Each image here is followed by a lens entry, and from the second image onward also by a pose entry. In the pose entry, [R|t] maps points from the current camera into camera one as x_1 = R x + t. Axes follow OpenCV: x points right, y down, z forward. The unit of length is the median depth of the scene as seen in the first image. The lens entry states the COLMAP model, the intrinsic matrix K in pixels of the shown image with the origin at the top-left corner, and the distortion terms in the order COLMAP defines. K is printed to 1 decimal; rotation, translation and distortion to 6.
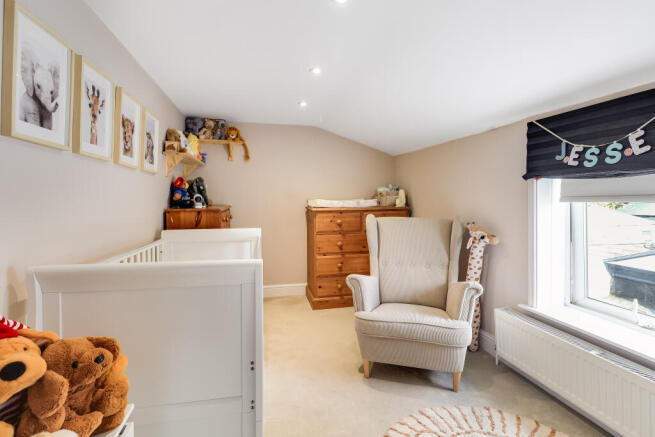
lens RADIAL K [[326.0, 0, 325.7], [0, 326.0, 200.6], [0, 0, 1]] dist [-0.000114, 0.000148]
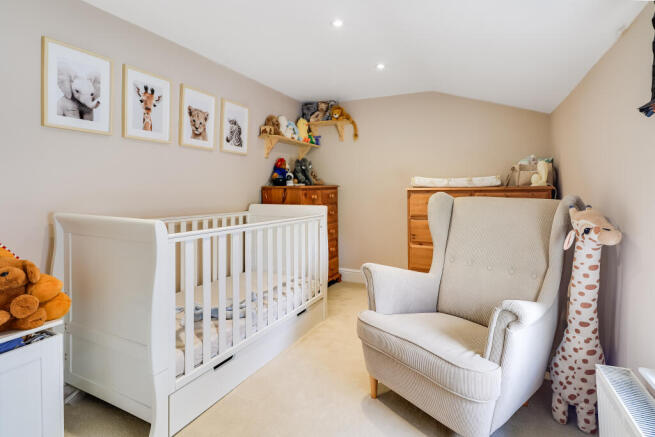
lens RADIAL K [[333.2, 0, 327.4], [0, 333.2, 188.6], [0, 0, 1]] dist [-0.001155, -0.000356]
pose [[0.784729, 0.001198, -0.619838, 0.462371], [-0.004602, 0.999982, -0.003894, 0.042727], [0.619823, 0.005908, 0.784720, 0.266343]]
